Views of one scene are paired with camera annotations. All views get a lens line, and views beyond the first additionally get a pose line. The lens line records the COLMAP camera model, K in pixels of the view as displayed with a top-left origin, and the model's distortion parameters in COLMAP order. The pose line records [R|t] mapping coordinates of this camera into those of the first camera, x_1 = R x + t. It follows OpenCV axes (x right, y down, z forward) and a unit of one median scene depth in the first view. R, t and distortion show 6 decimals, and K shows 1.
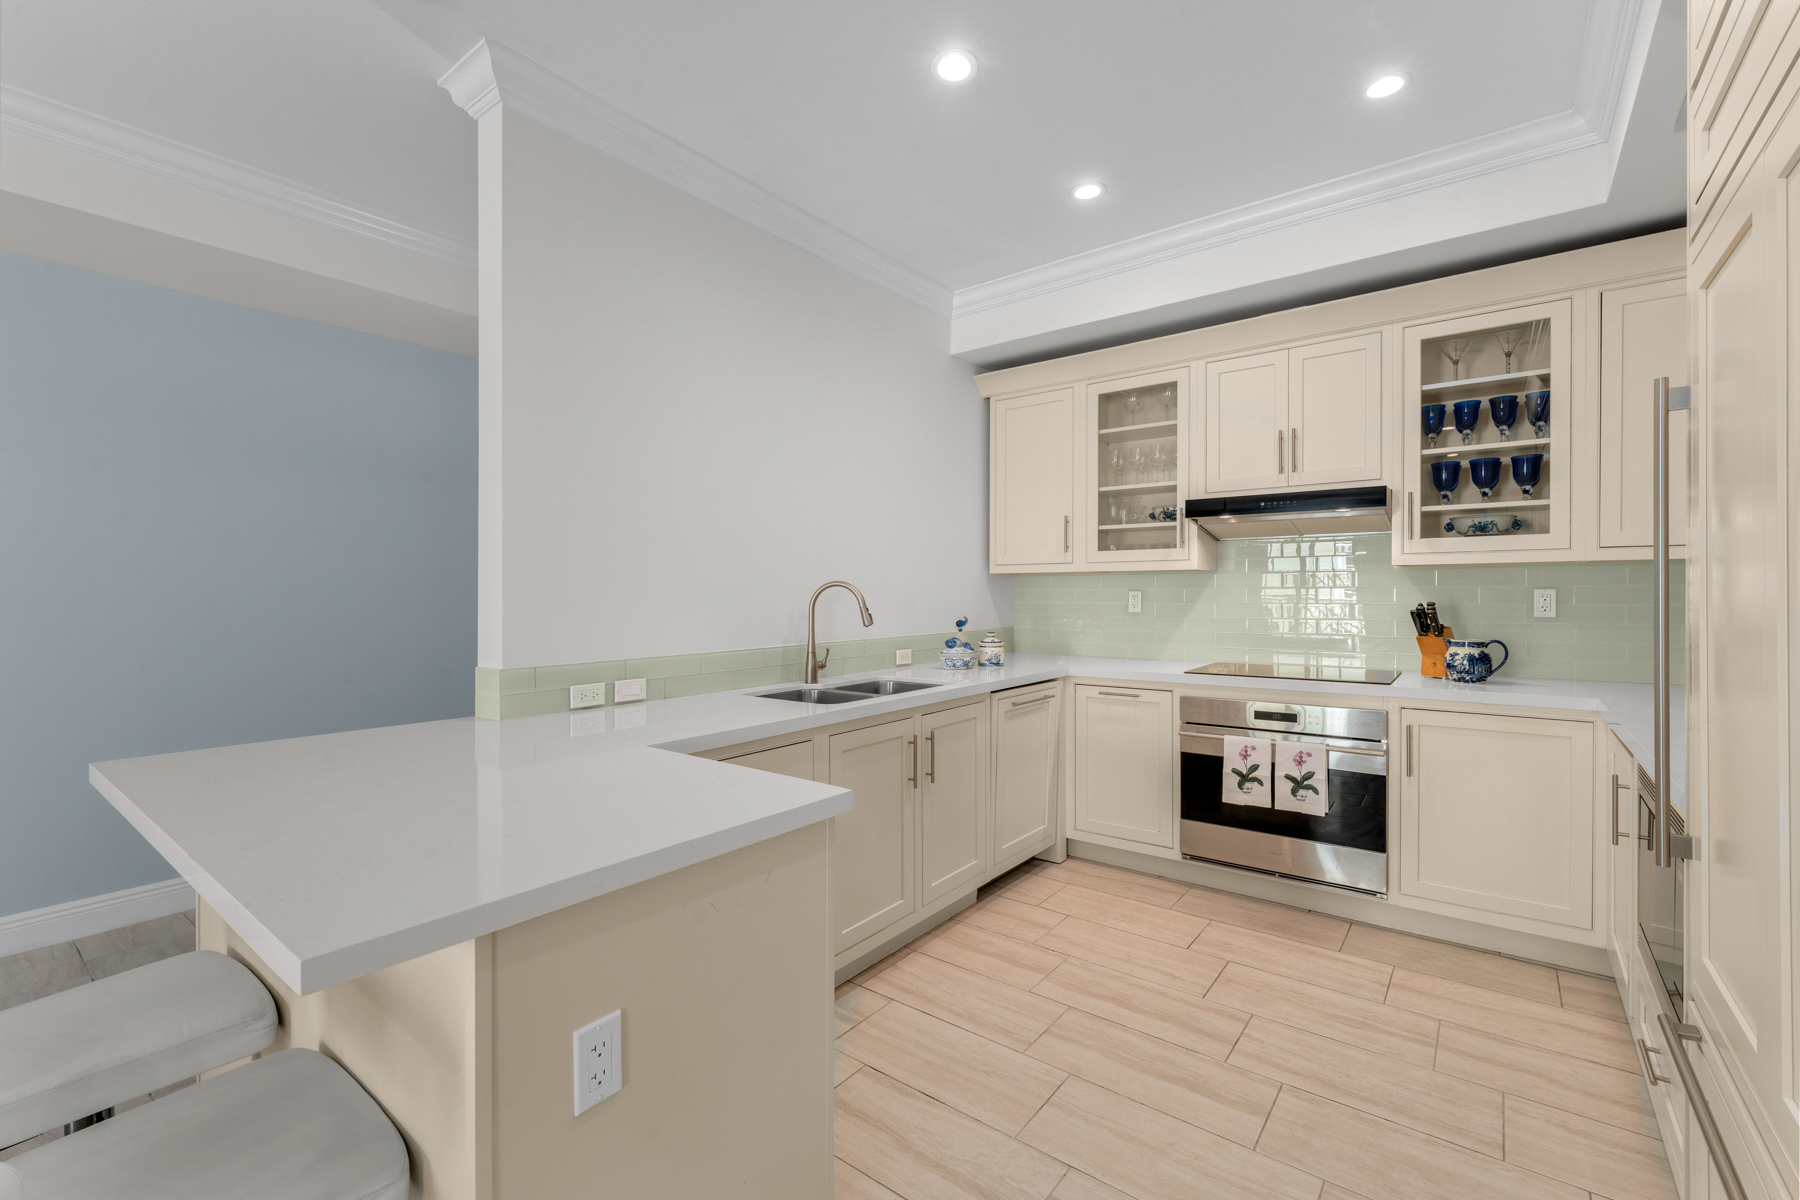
lens RADIAL K [[768.6, 0, 900.0], [0, 768.6, 600.0], [0, 0, 1]] dist [0.000018, -0.000079]
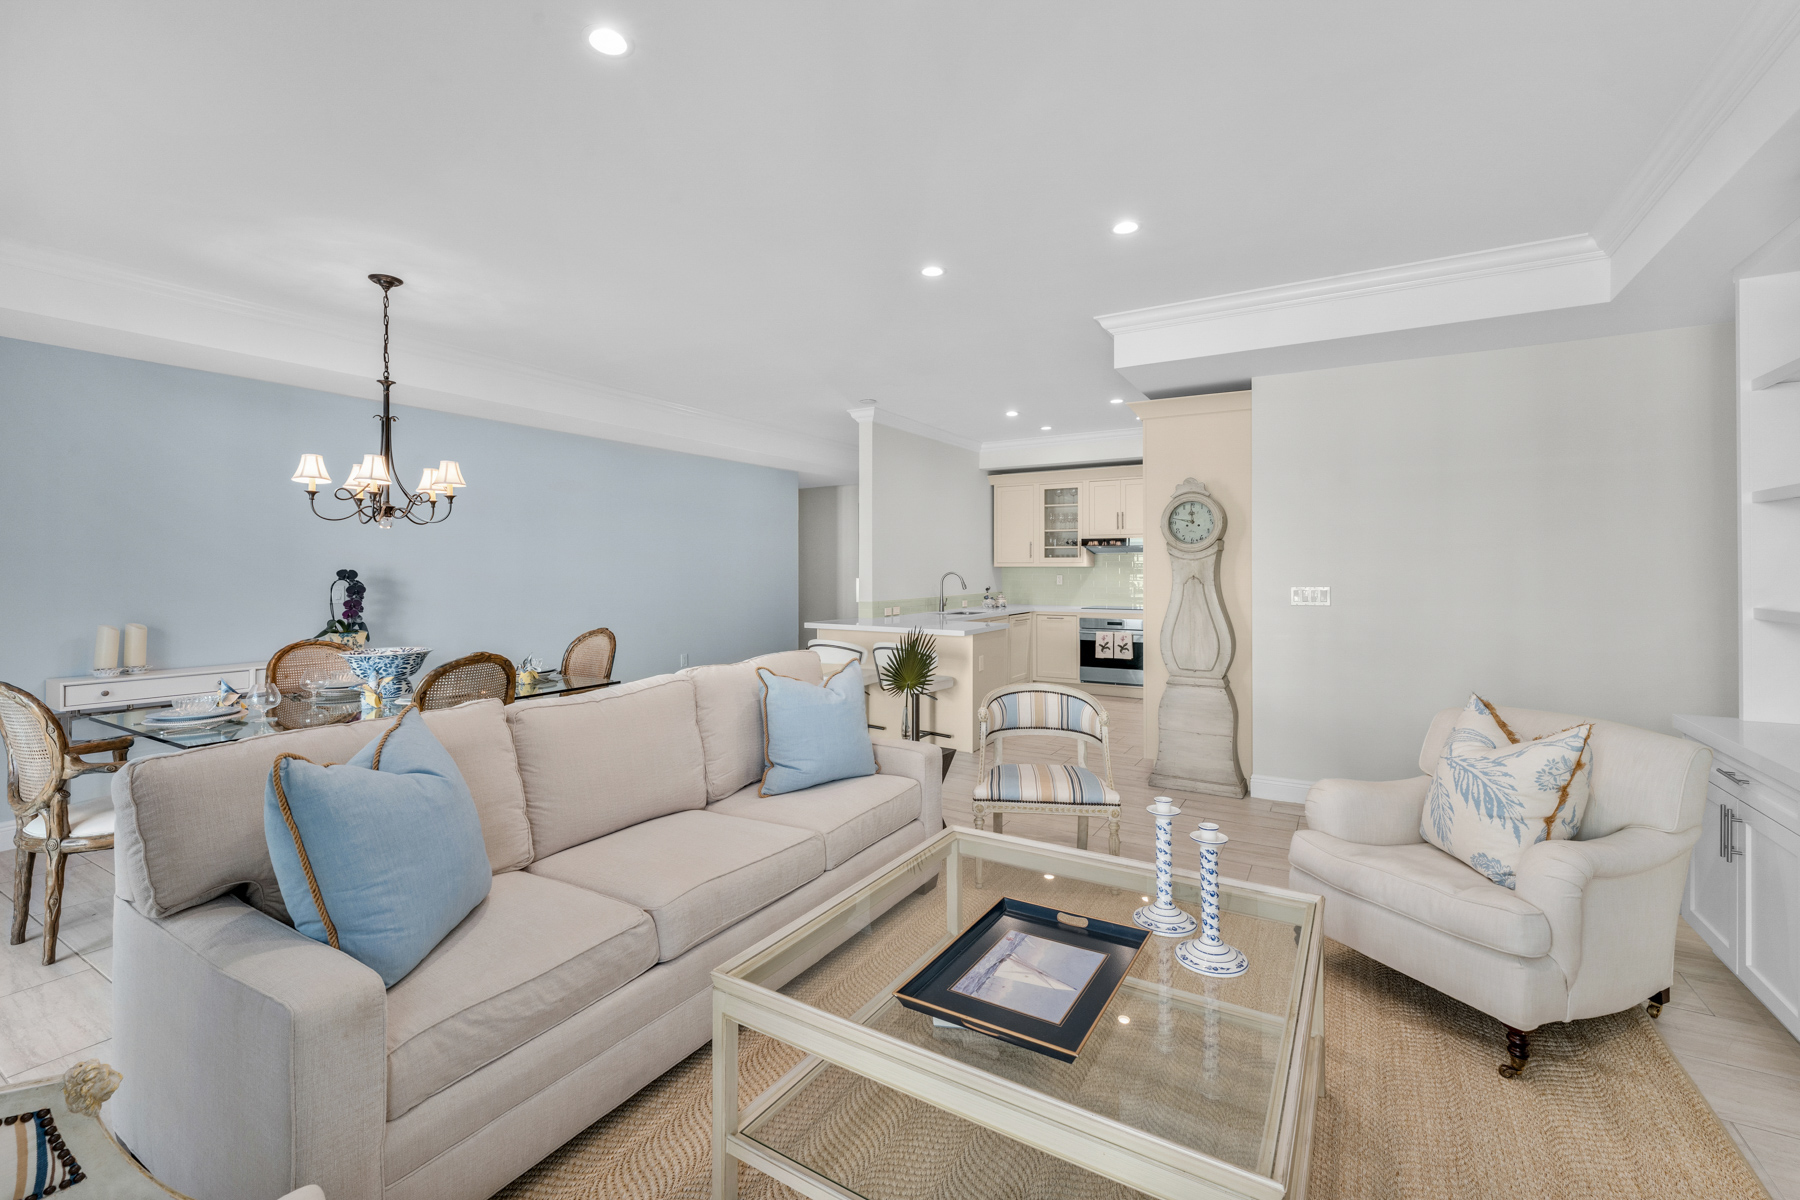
lens RADIAL K [[757.2, 0, 895.8], [0, 757.2, 564.9], [0, 0, 1]] dist [0.000578, 0.000015]
pose [[0.992670, 0.002985, 0.120820, -0.558384], [-0.001226, 0.999892, -0.014627, -0.010643], [-0.120851, 0.014372, 0.992567, -1.457832]]
